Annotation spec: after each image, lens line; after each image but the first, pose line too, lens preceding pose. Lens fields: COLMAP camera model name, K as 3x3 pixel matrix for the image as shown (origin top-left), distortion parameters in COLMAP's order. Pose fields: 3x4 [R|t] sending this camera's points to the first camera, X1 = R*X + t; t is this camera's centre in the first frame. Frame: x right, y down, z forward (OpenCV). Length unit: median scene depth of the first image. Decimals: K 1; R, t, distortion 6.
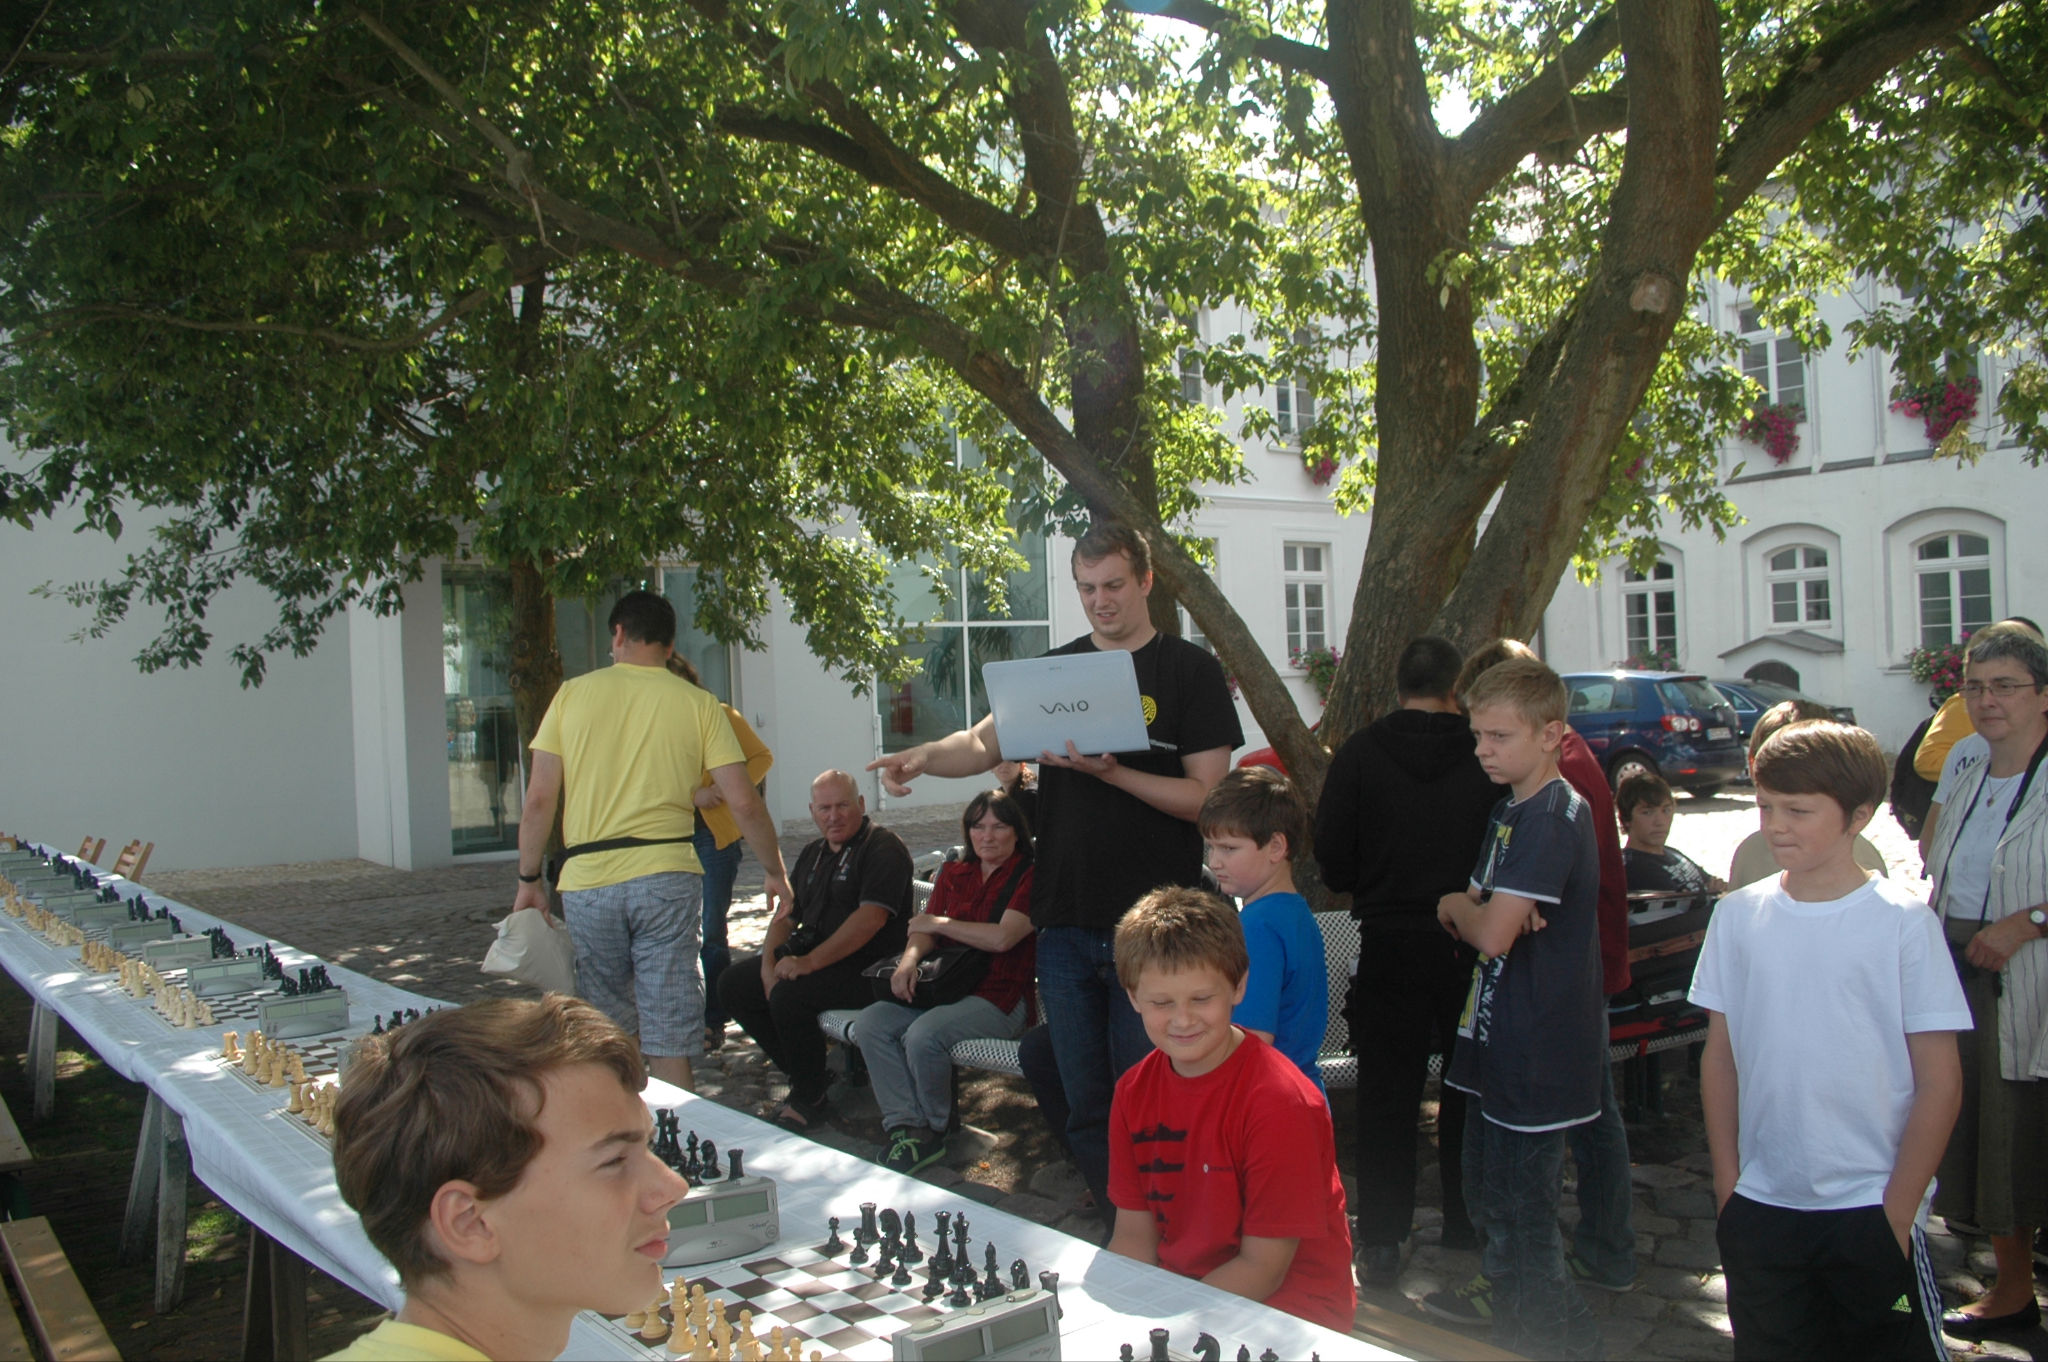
lens RADIAL K [[1630.6, 0, 1024.0], [0, 1630.6, 681.0], [0, 0, 1]] dist [-0.155858, 0.160759]
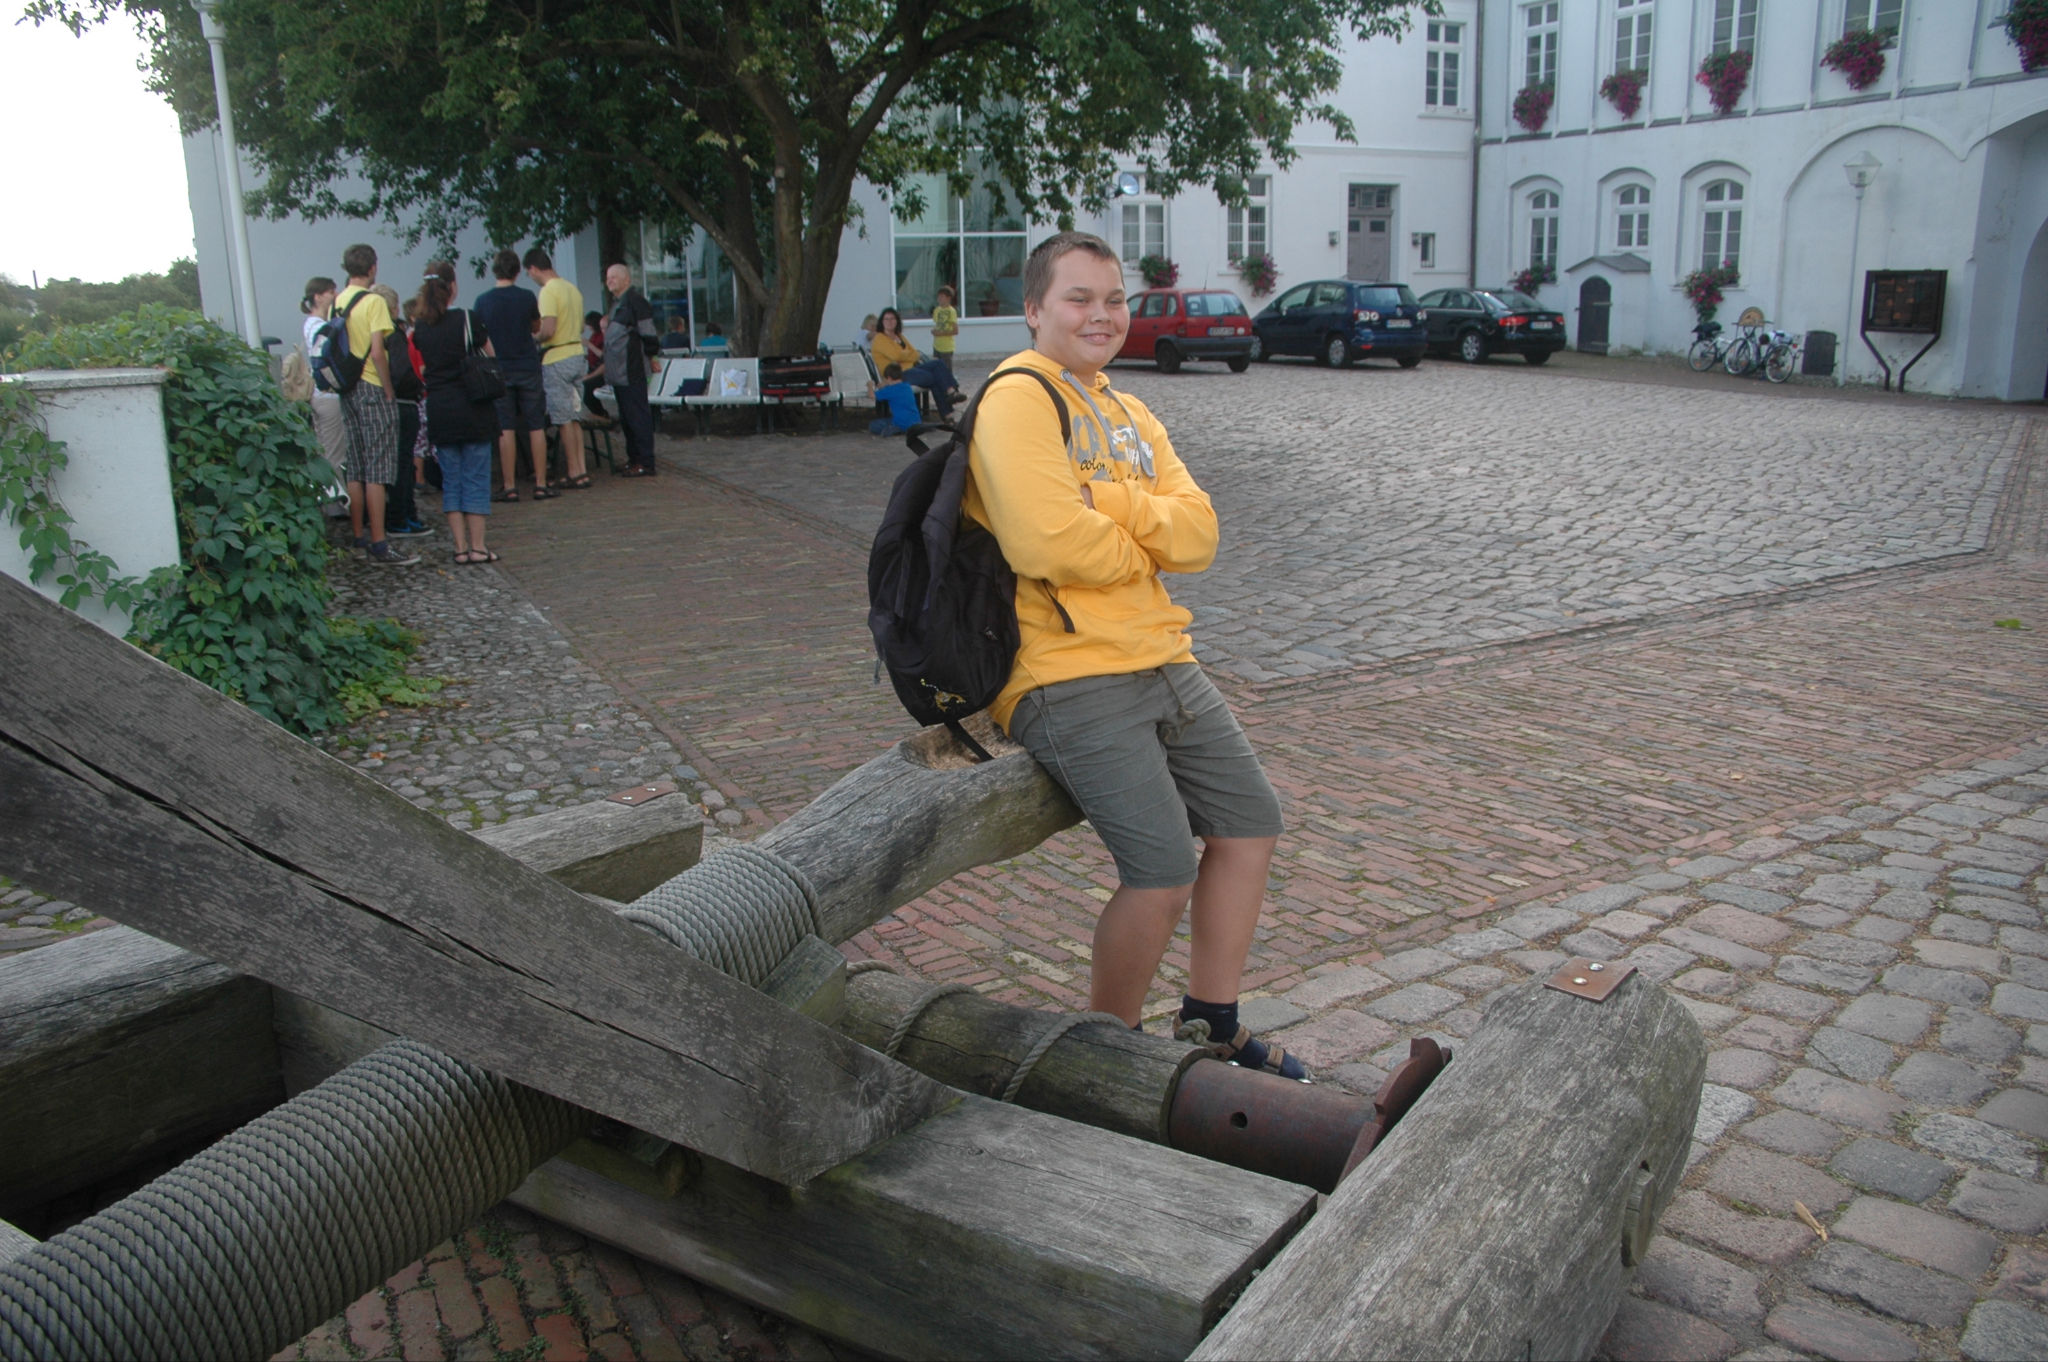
lens RADIAL K [[1630.6, 0, 1024.0], [0, 1630.6, 681.0], [0, 0, 1]] dist [-0.155858, 0.160759]
pose [[0.976998, 0.073092, -0.200330, 0.309578], [-0.020089, 0.966793, 0.254770, -0.015169], [0.212299, -0.244885, 0.946023, -0.440086]]
